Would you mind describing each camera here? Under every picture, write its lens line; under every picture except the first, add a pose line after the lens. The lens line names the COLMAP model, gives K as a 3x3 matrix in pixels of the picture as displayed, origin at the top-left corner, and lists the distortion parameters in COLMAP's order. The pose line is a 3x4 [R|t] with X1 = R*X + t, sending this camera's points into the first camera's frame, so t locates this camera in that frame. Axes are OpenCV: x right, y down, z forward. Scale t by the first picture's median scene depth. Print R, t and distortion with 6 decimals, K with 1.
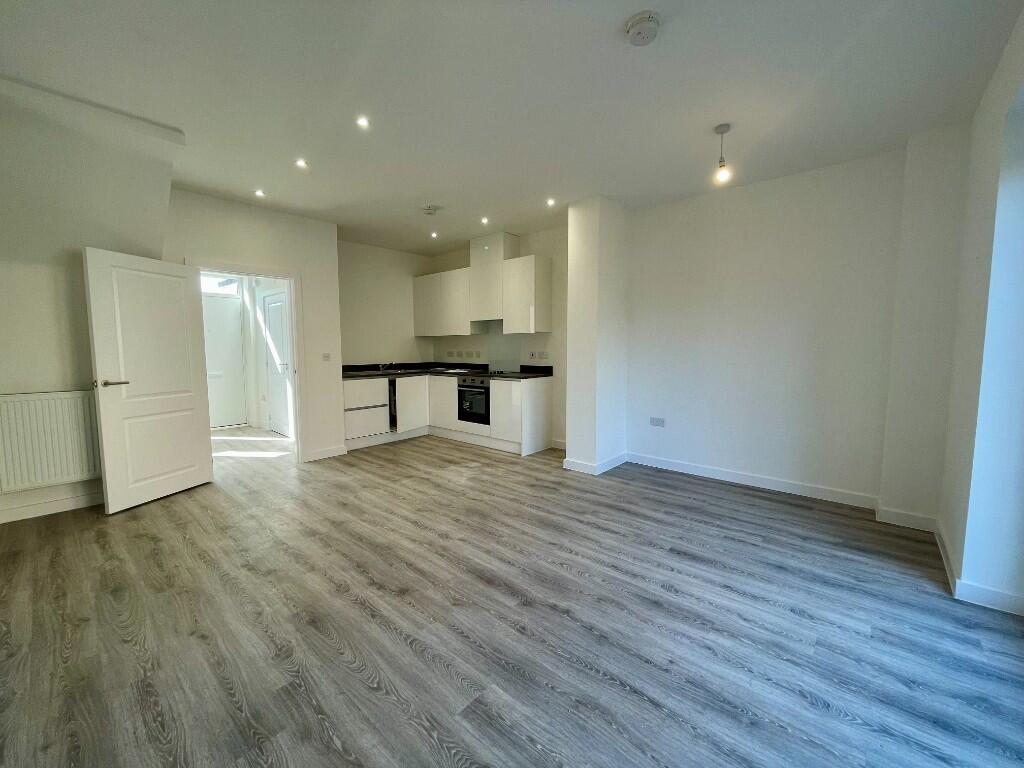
lens RADIAL K [[414.9, 0, 512.7], [0, 414.9, 382.4], [0, 0, 1]] dist [-0.002925, -0.000248]
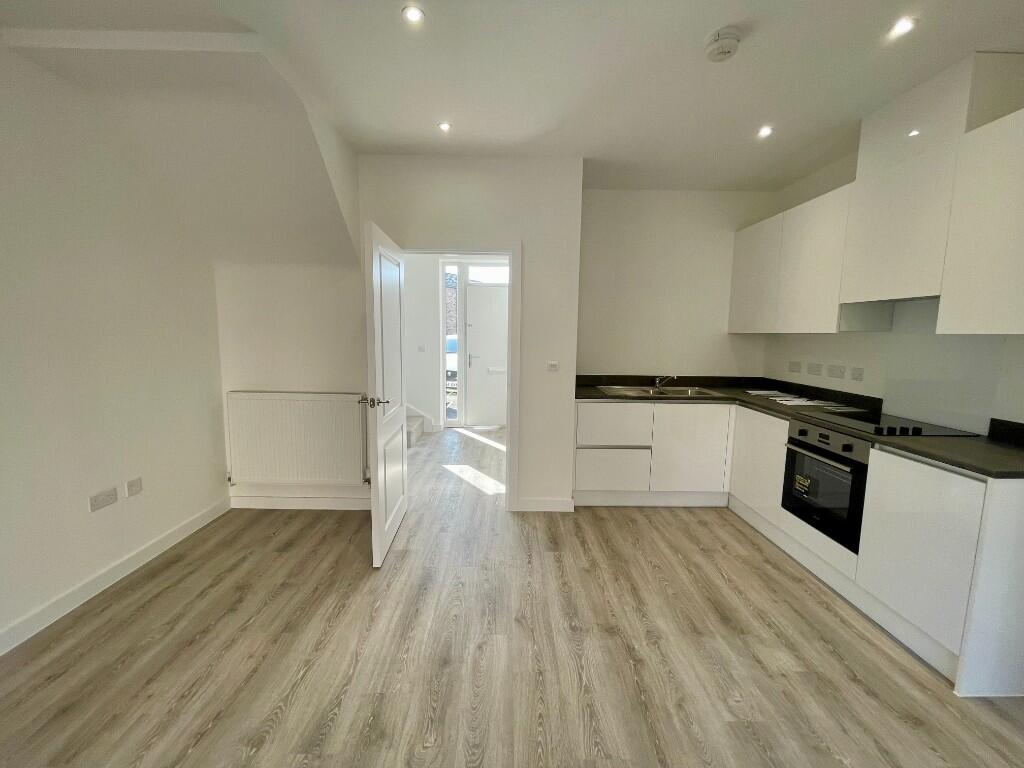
lens RADIAL K [[414.9, 0, 509.8], [0, 414.9, 381.7], [0, 0, 1]] dist [-0.002925, -0.000248]
pose [[0.667446, 0.100605, -0.737831, 0.001511], [-0.080884, 0.994764, 0.062470, -0.078865], [0.740252, 0.017983, 0.672089, 0.548112]]
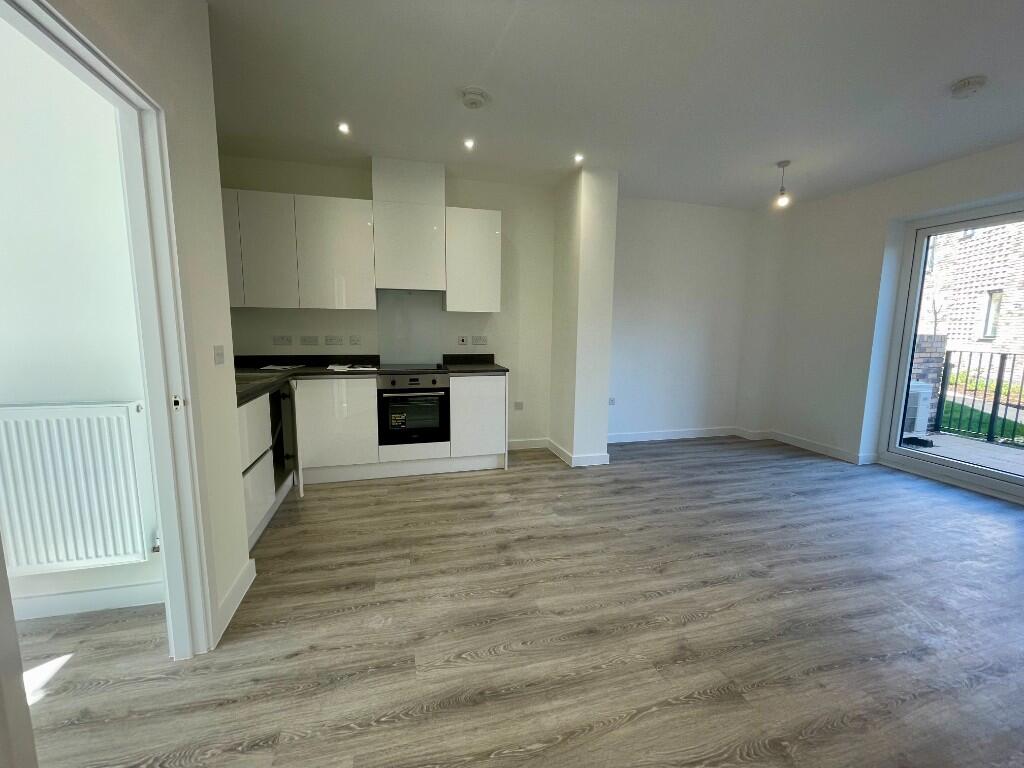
lens RADIAL K [[414.9, 0, 508.7], [0, 414.9, 382.3], [0, 0, 1]] dist [-0.002925, -0.000248]
pose [[0.553883, -0.099107, 0.826675, -0.680444], [0.060077, 0.995059, 0.079042, -0.054928], [-0.830424, 0.005884, 0.557101, 0.619536]]
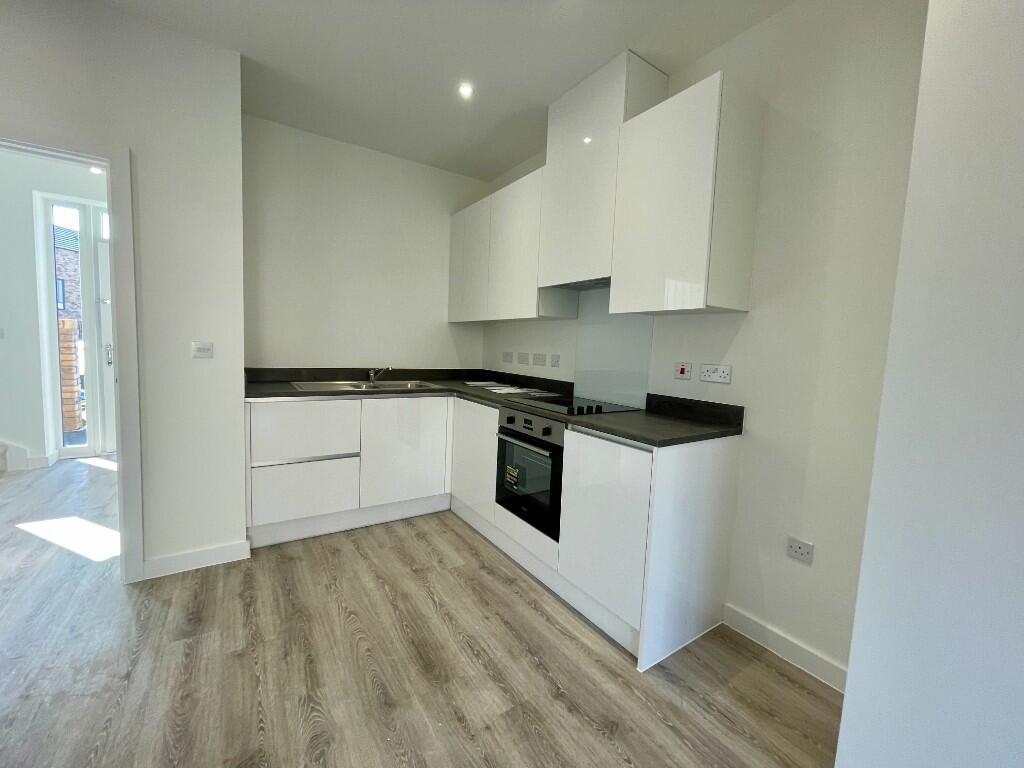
lens RADIAL K [[414.9, 0, 509.4], [0, 414.9, 380.6], [0, 0, 1]] dist [-0.002925, -0.000248]
pose [[0.963628, 0.066929, -0.258730, -0.009096], [-0.069453, 0.997585, -0.000616, -0.056070], [0.258064, 0.018563, 0.965950, 0.715457]]
